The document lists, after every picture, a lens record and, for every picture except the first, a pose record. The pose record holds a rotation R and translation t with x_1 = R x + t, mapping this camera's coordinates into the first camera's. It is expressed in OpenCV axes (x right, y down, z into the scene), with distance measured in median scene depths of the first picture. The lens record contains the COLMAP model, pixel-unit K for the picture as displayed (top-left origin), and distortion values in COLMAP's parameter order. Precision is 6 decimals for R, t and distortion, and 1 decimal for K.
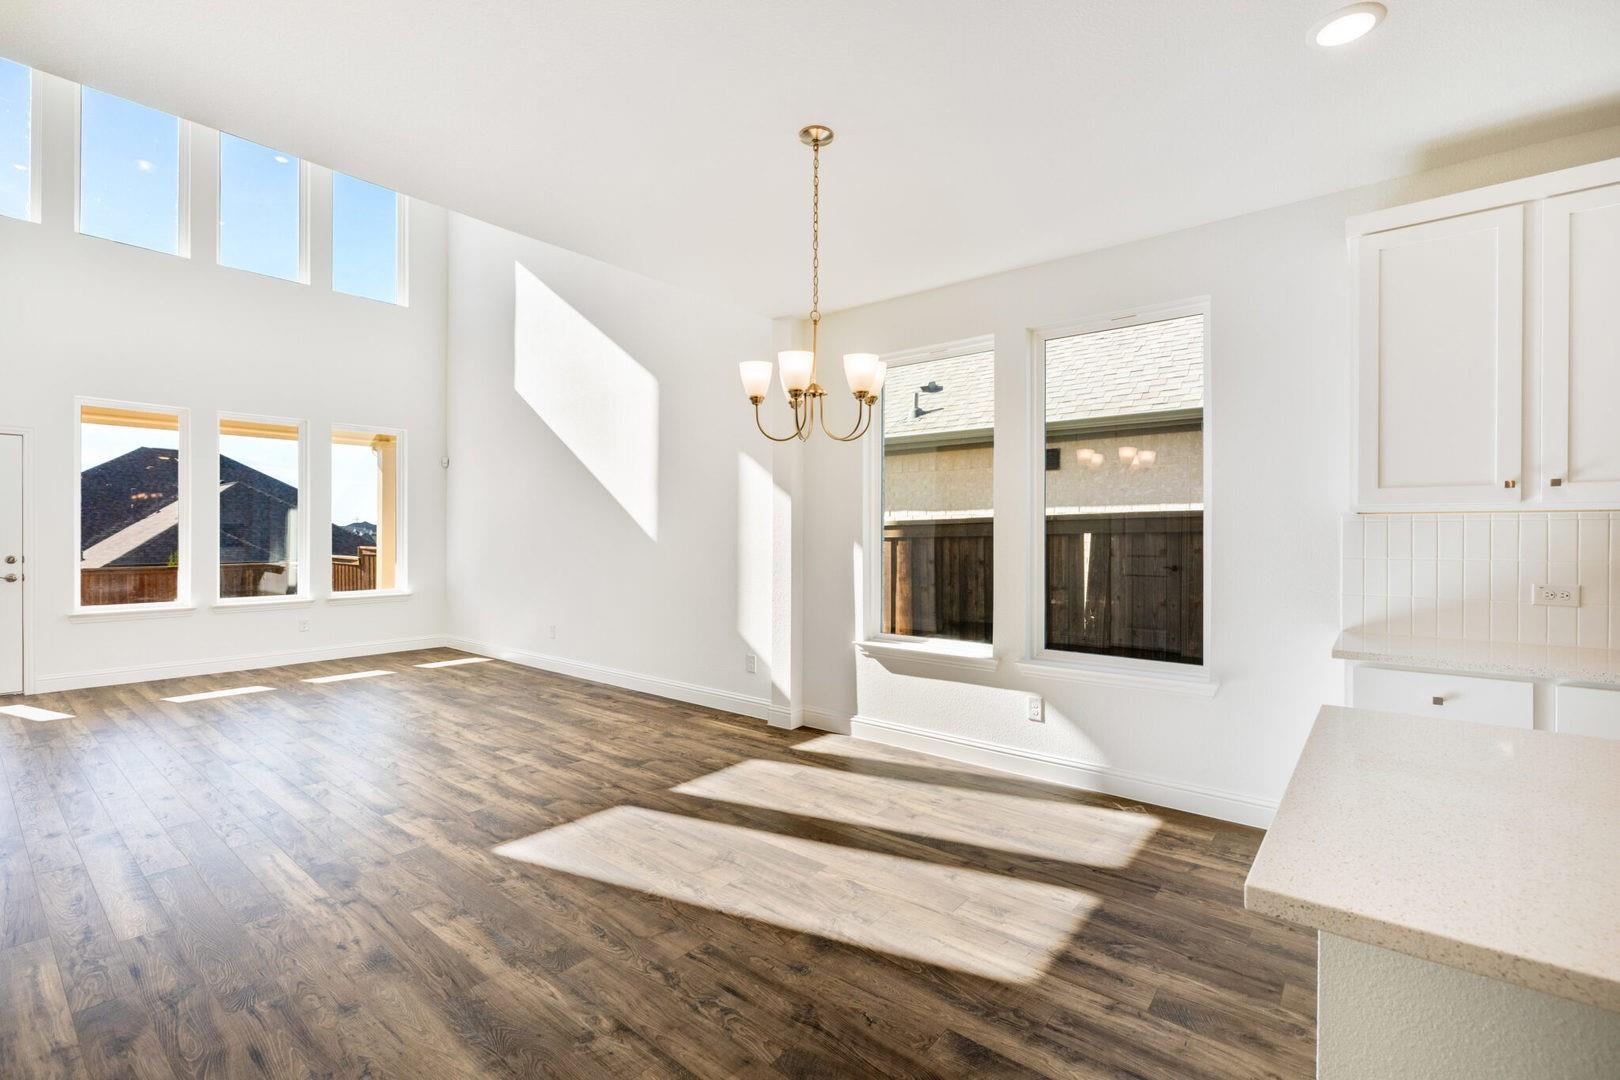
lens RADIAL K [[724.4, 0, 808.4], [0, 724.4, 538.9], [0, 0, 1]] dist [0.004904, -0.000144]
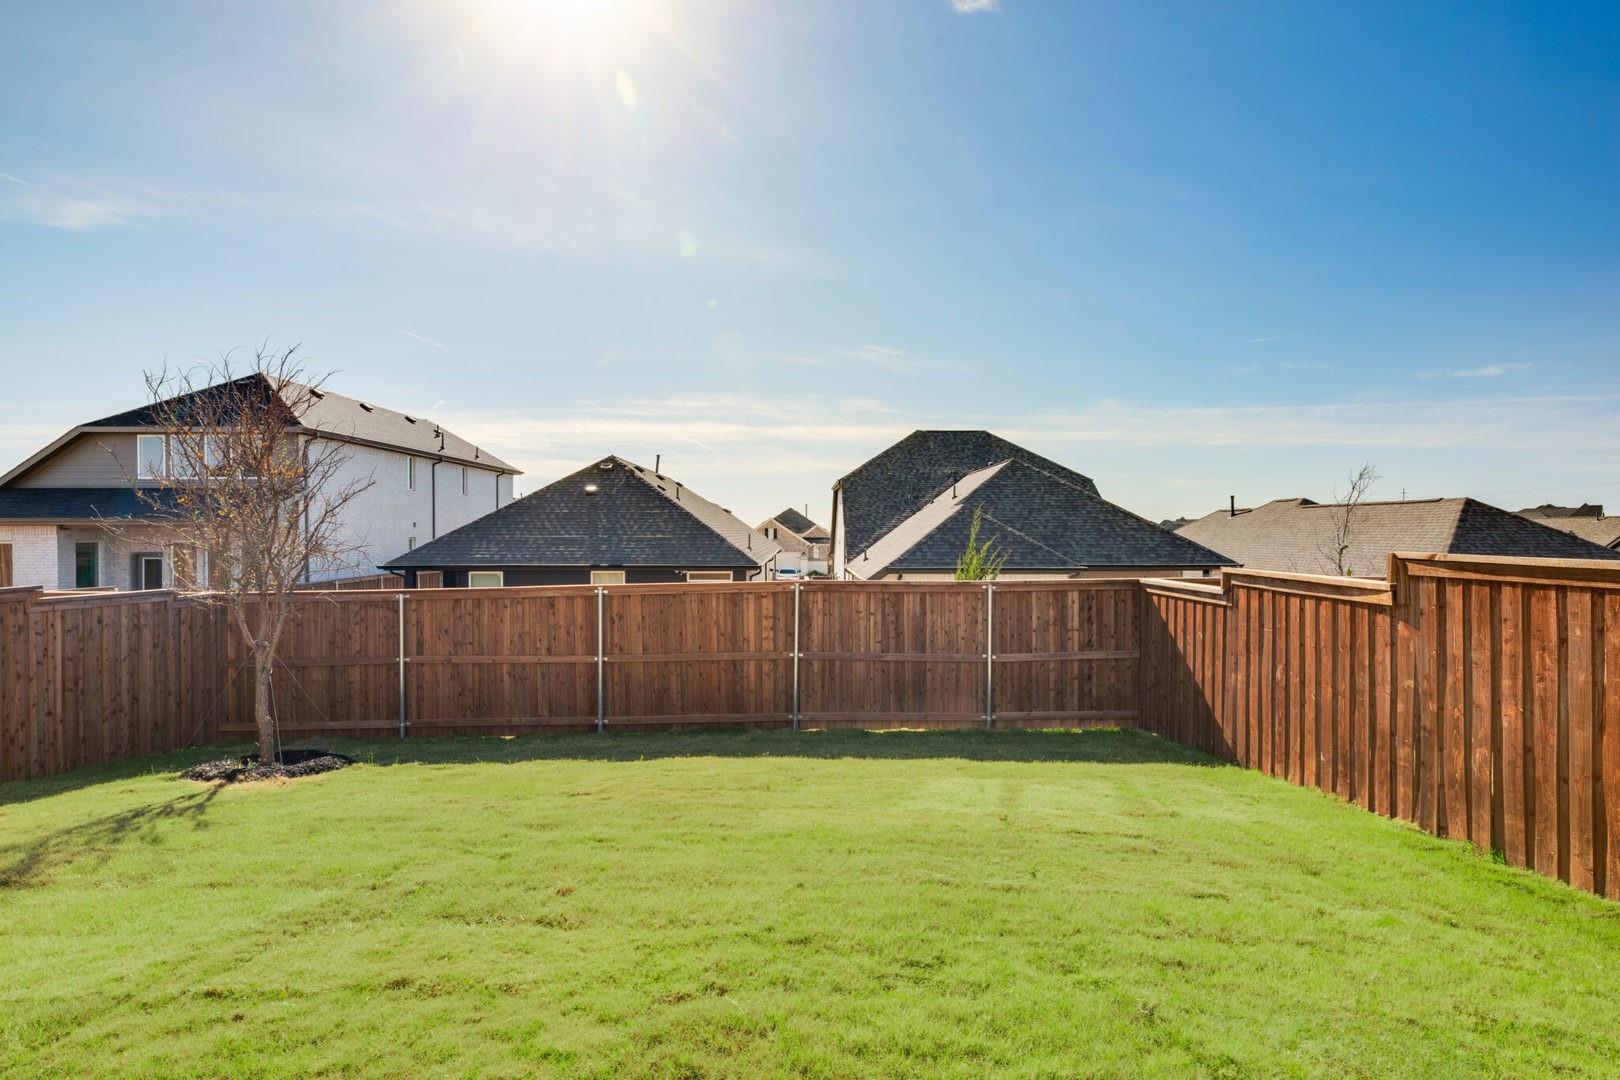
lens RADIAL K [[724.4, 0, 810.8], [0, 724.4, 537.0], [0, 0, 1]] dist [0.004904, -0.000144]
pose [[0.632770, -0.000249, -0.774339, -1.088068], [-0.000254, 1.000000, -0.000529, 0.008011], [0.774339, 0.000531, 0.632770, 1.172584]]
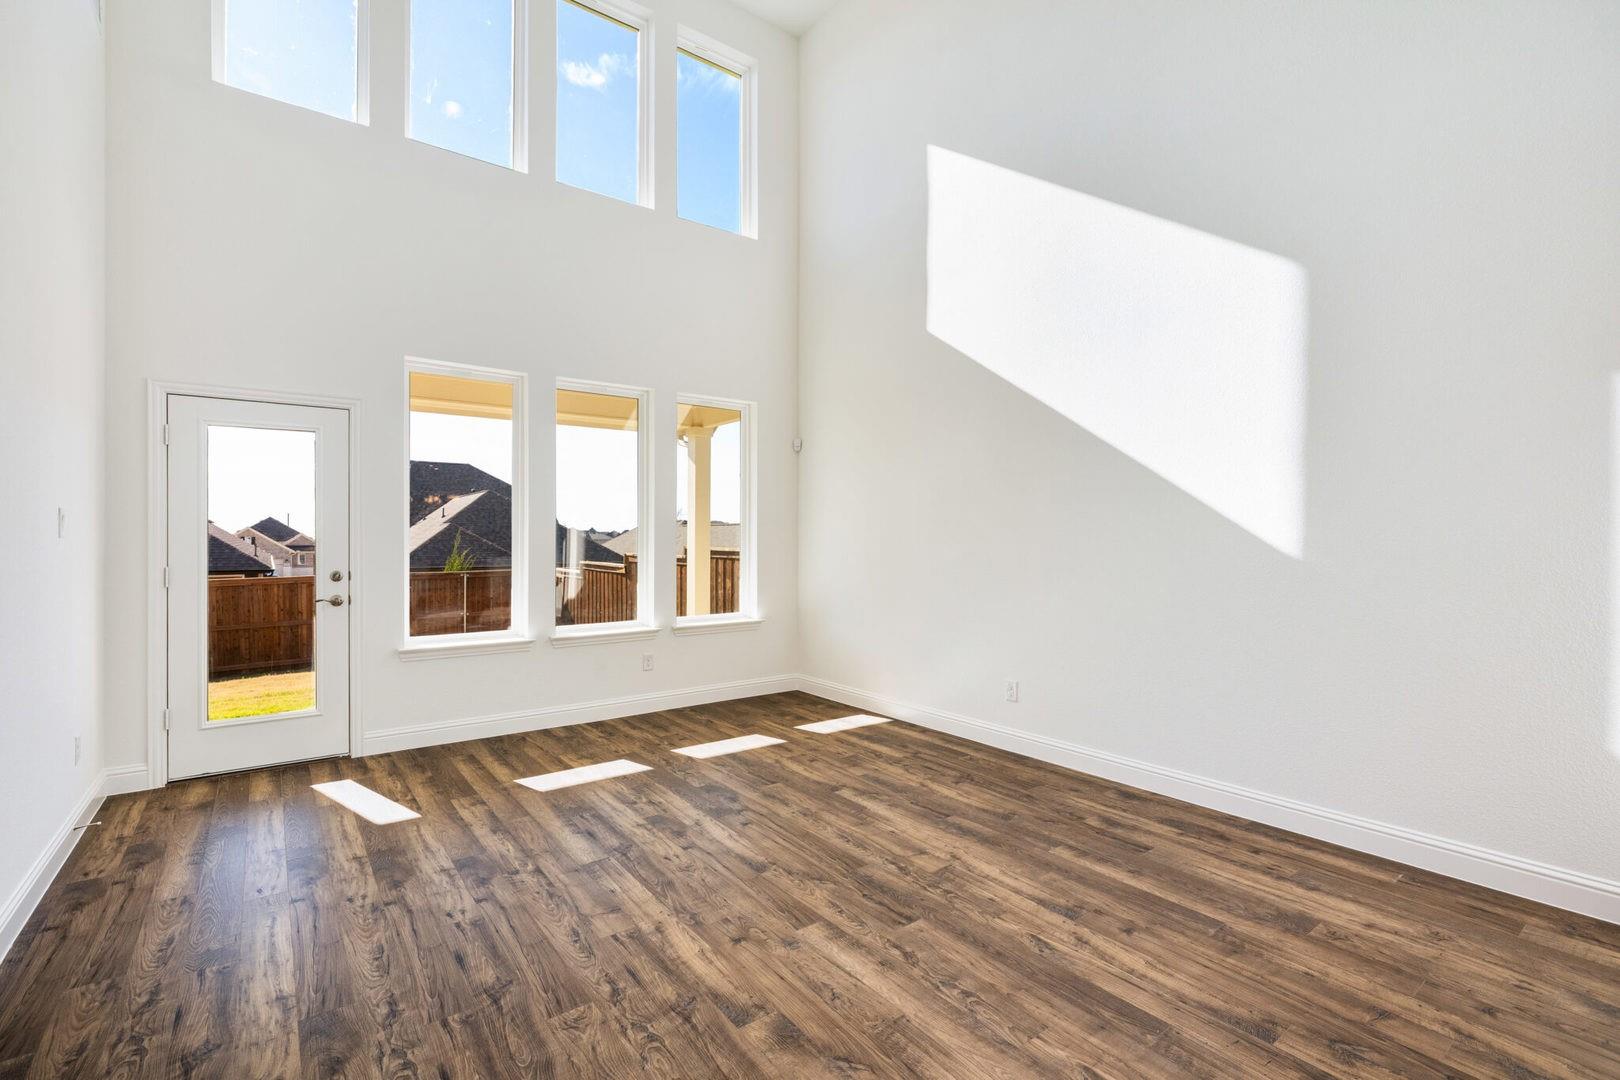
lens RADIAL K [[724.4, 0, 800.2], [0, 724.4, 532.6], [0, 0, 1]] dist [0.004904, -0.000144]
pose [[0.973410, -0.003514, -0.229043, -0.404322], [0.000363, 0.999905, -0.013797, -0.004944], [0.229070, 0.013347, 0.973318, 0.336130]]
